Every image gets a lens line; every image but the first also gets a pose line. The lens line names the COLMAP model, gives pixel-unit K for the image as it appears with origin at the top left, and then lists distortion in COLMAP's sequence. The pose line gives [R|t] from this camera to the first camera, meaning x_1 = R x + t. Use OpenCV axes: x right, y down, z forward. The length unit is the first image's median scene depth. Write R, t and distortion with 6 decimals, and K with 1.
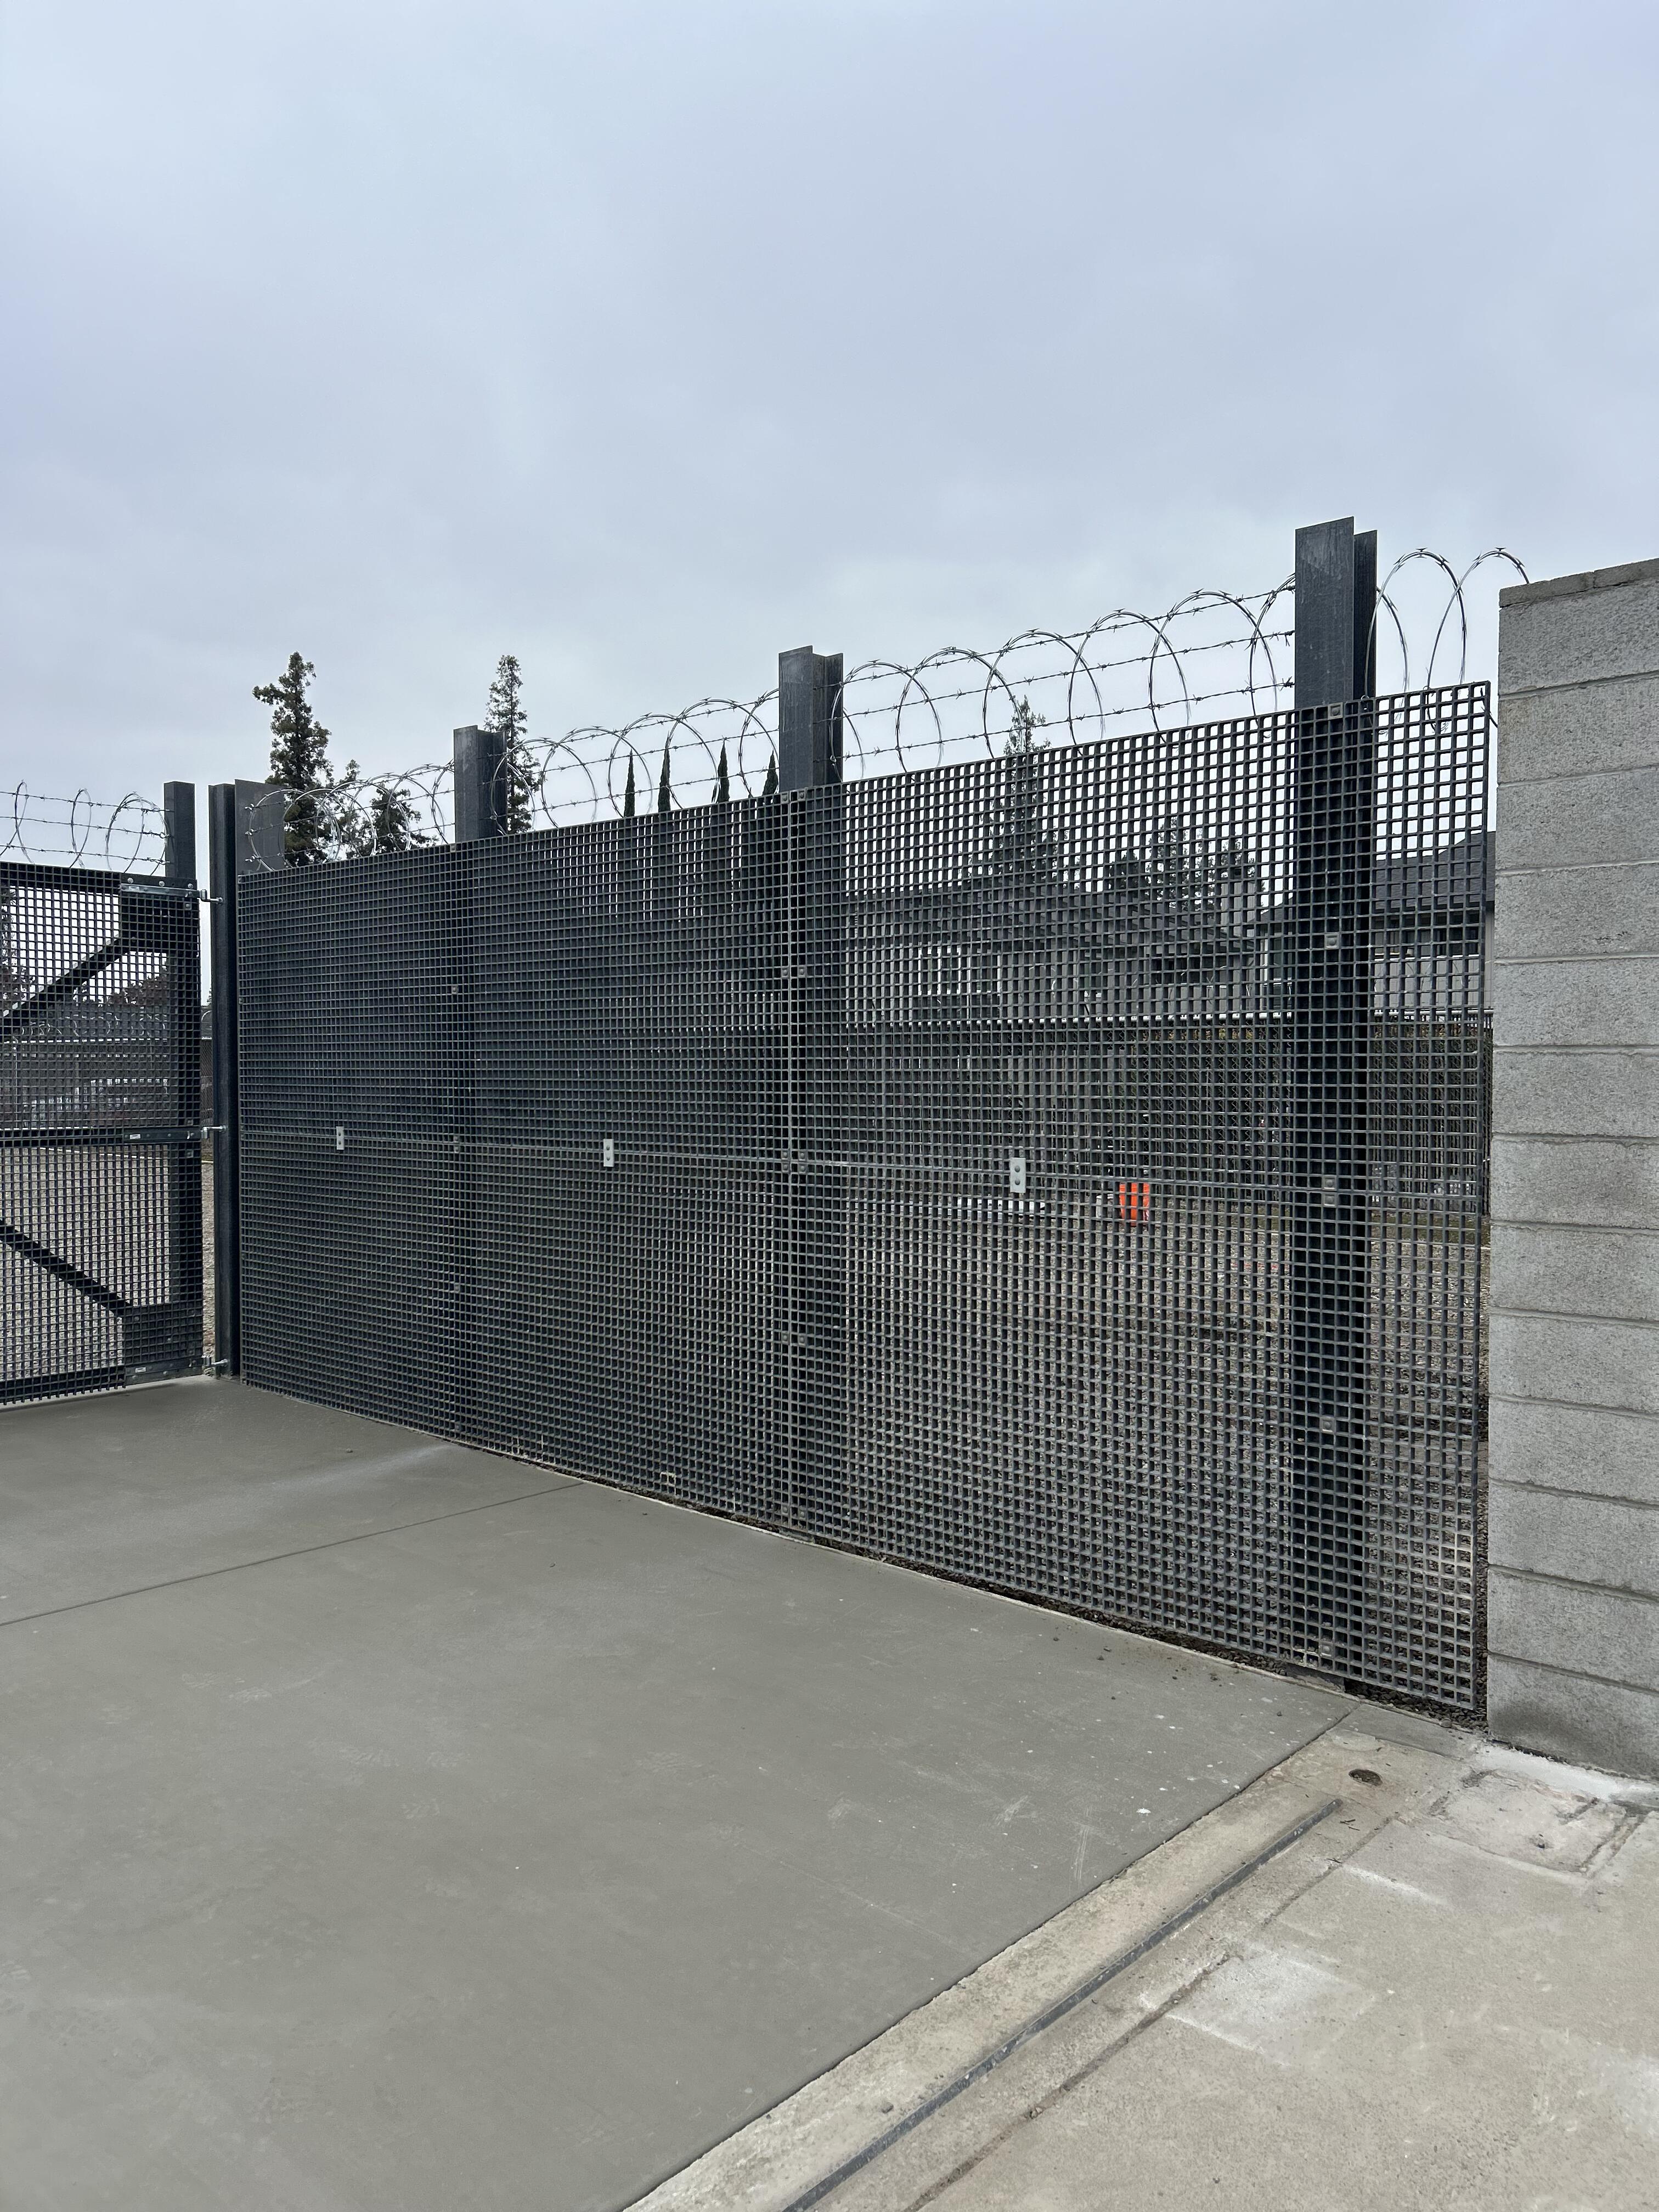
lens RADIAL K [[1666.9, 0, 823.9], [0, 1666.9, 1119.1], [0, 0, 1]] dist [0.037940, -0.031461]
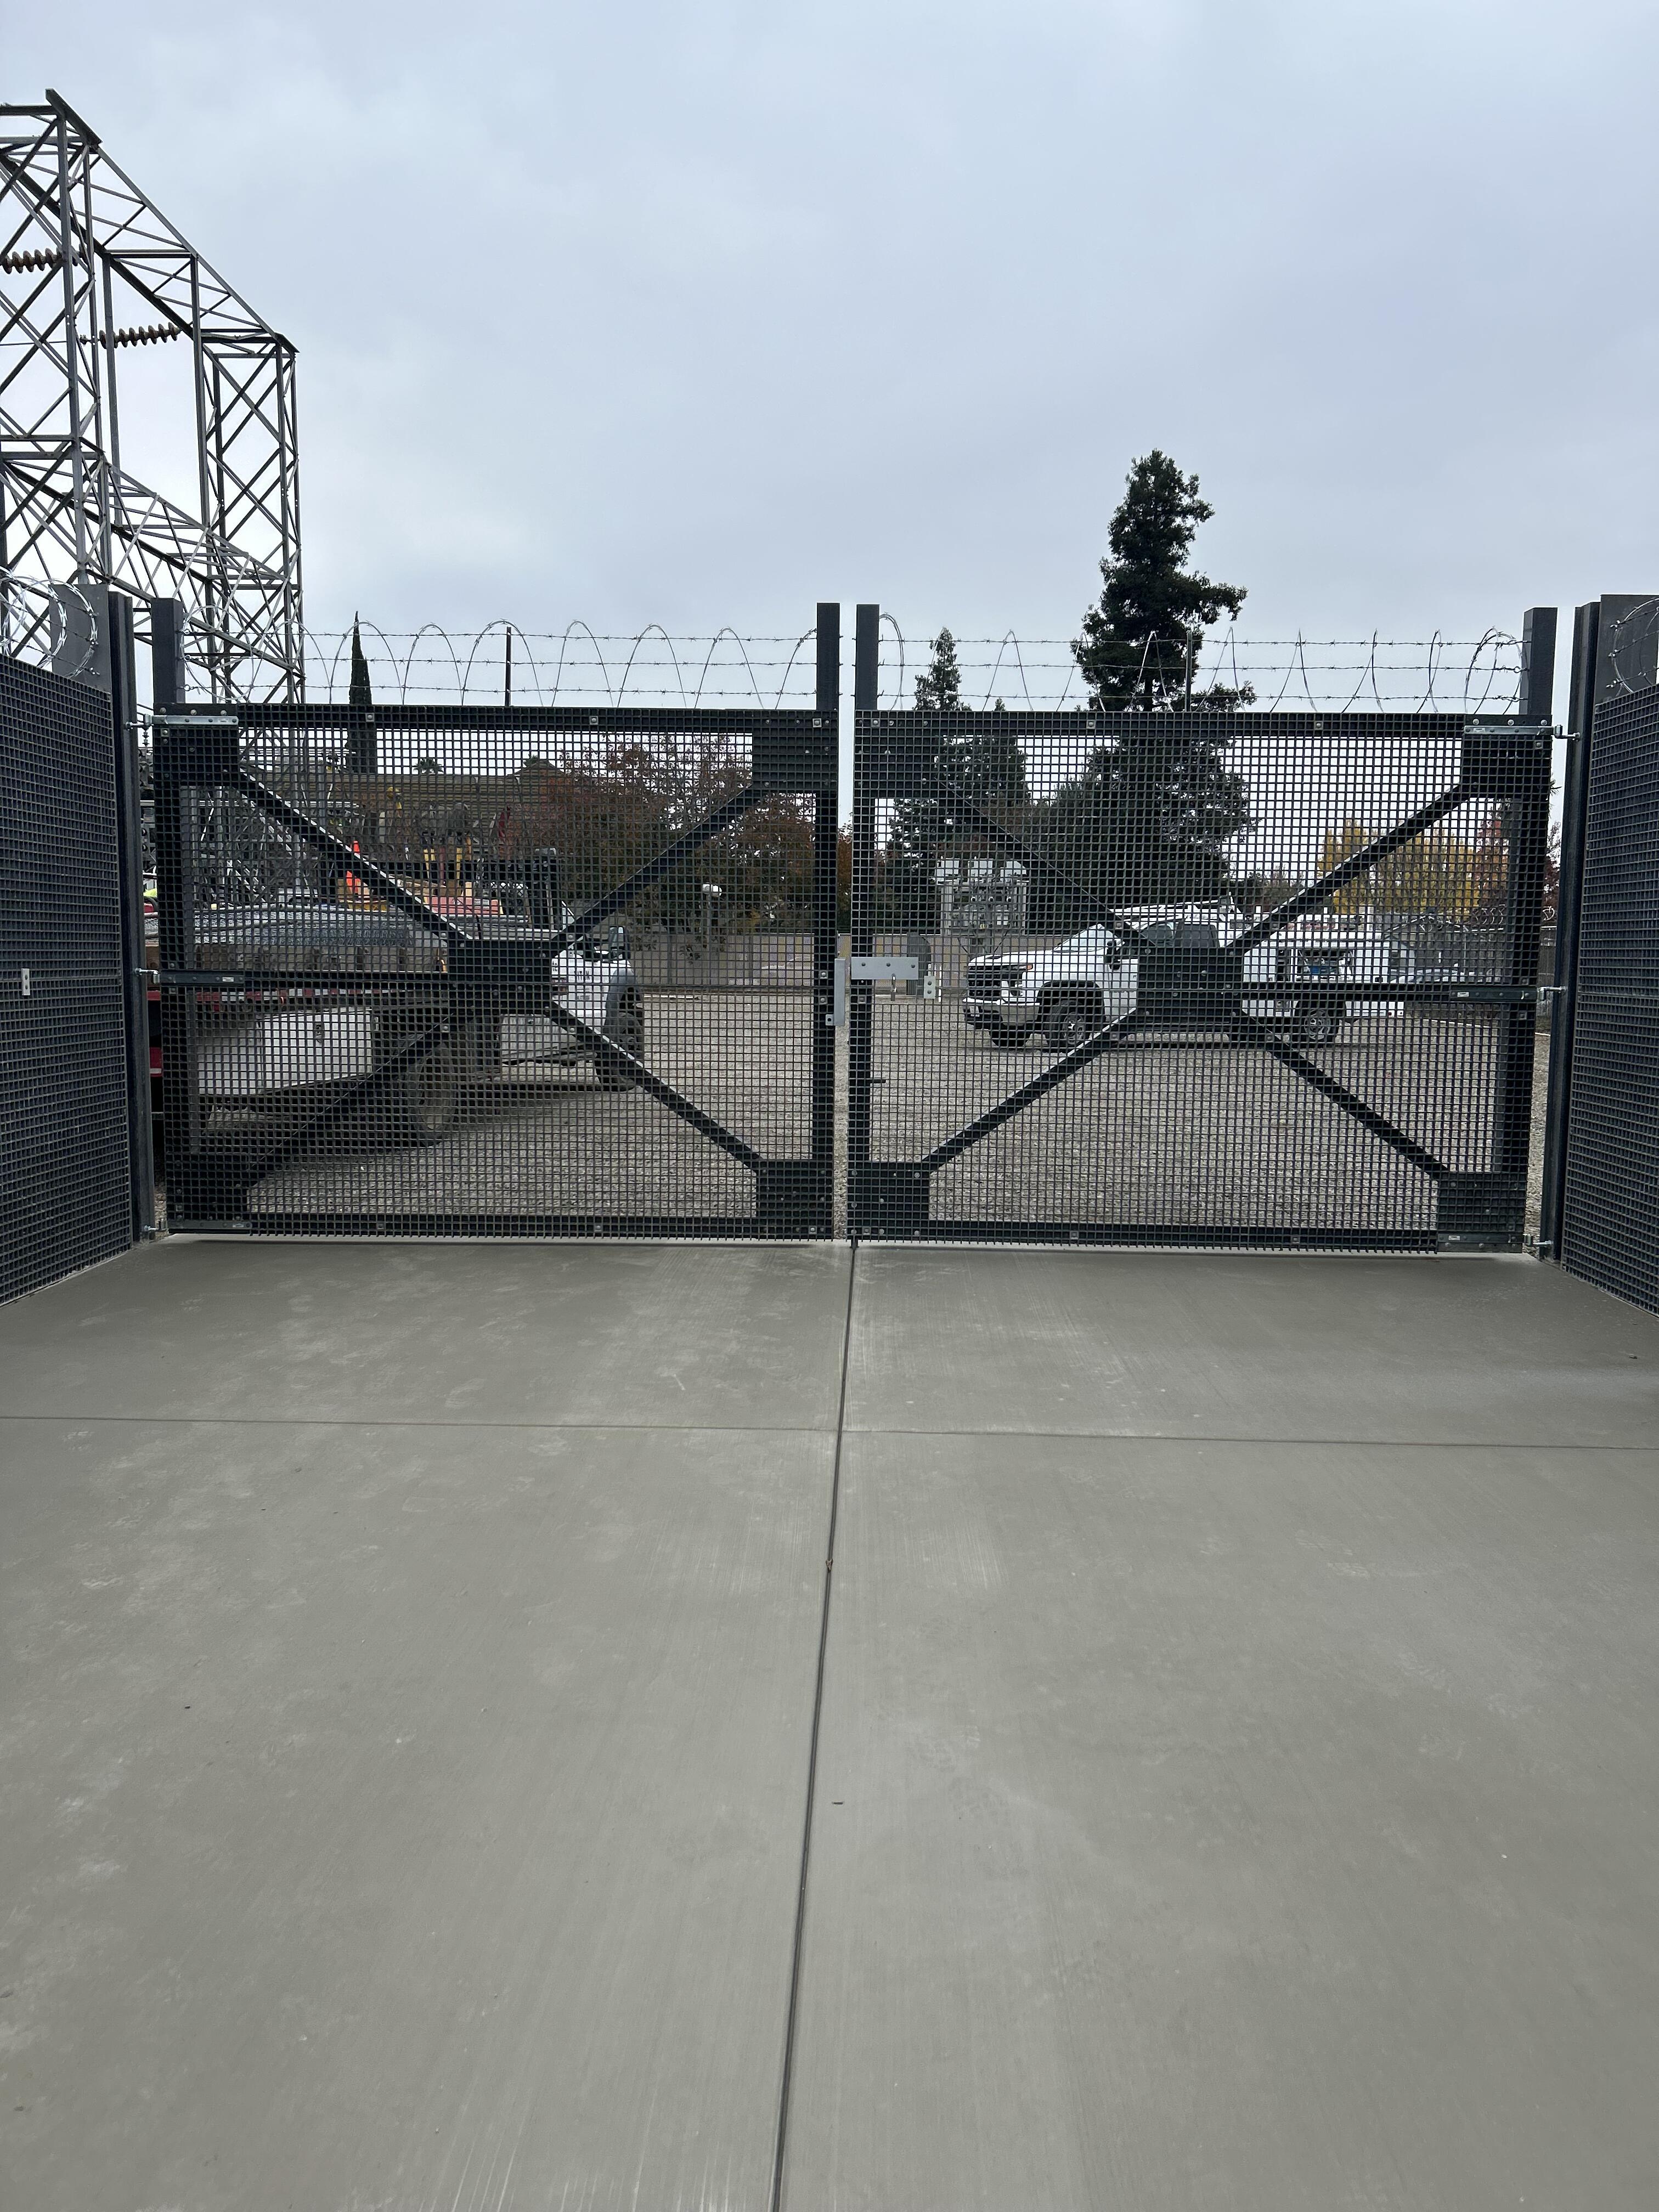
lens RADIAL K [[1666.9, 0, 823.9], [0, 1666.9, 1119.1], [0, 0, 1]] dist [0.037940, -0.031461]
pose [[0.649780, 0.081590, -0.755731, 0.078782], [-0.034204, 0.996354, 0.078159, 0.018994], [0.759352, -0.024937, 0.650202, 0.102844]]
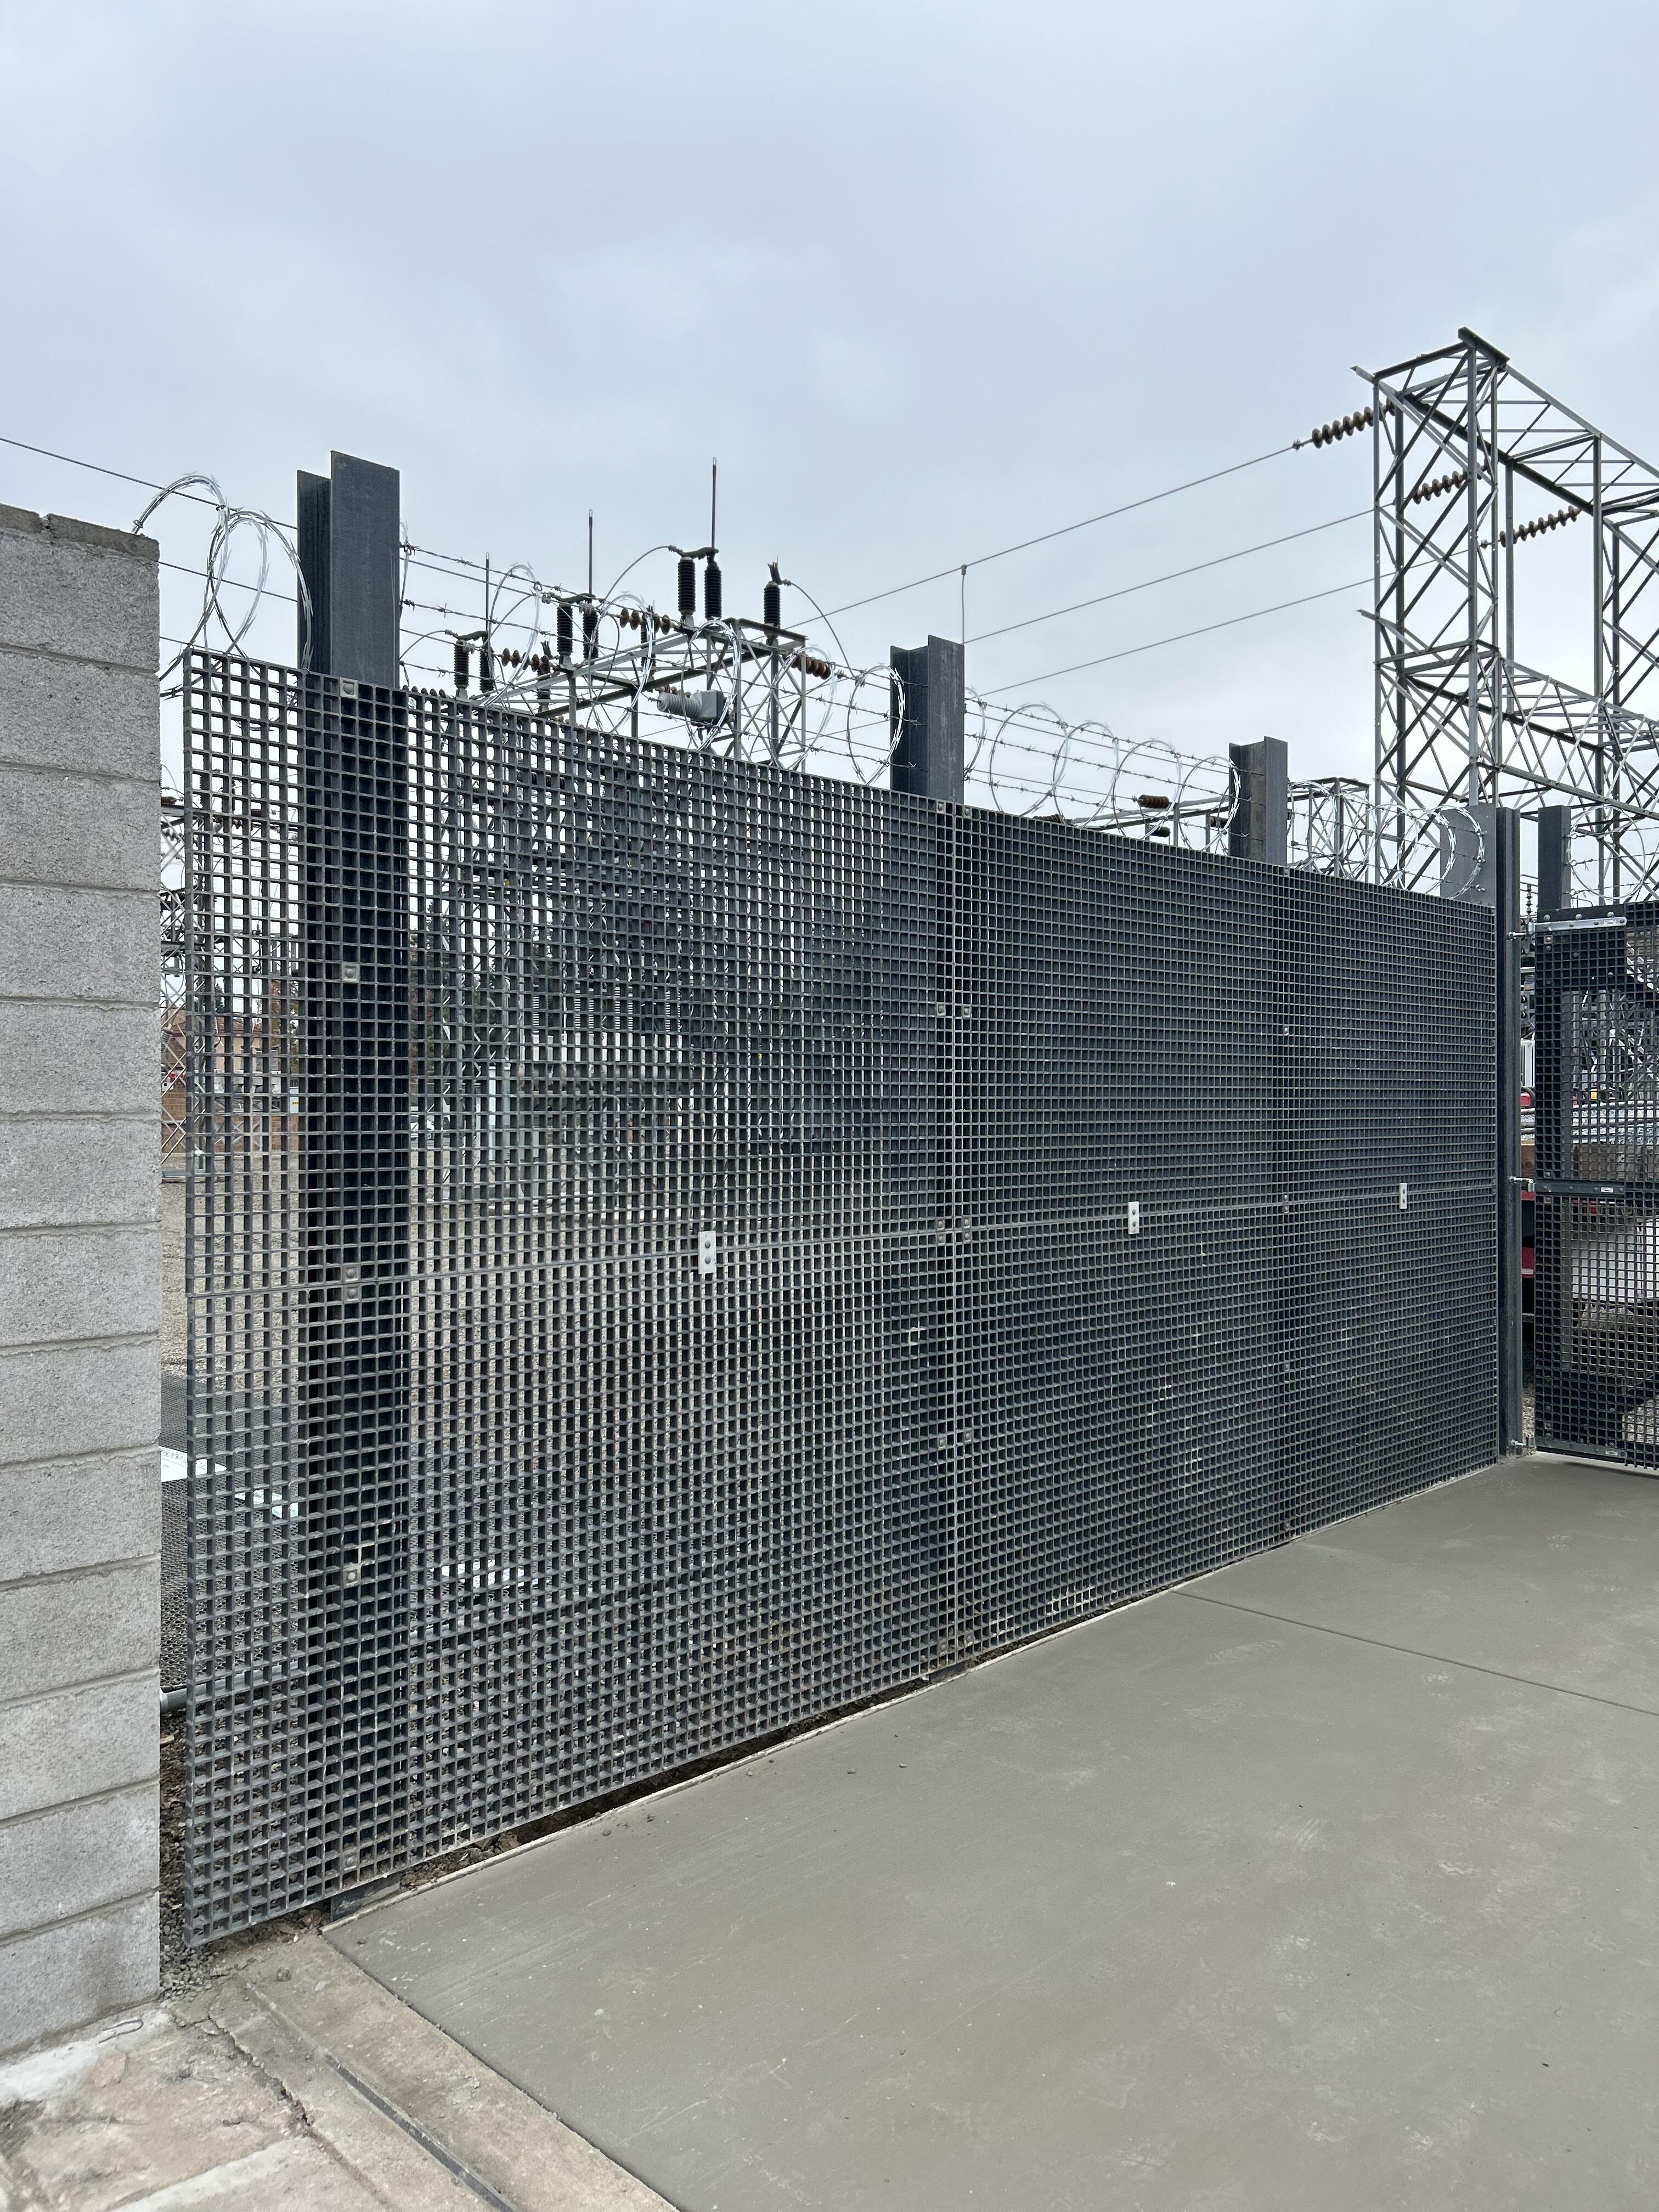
lens RADIAL K [[1666.9, 0, 823.9], [0, 1666.9, 1119.1], [0, 0, 1]] dist [0.037940, -0.031461]
pose [[-0.069461, 0.008584, -0.997548, 0.064751], [-0.029695, 0.999502, 0.010668, -0.010891], [0.997143, 0.030363, -0.069172, 0.106728]]
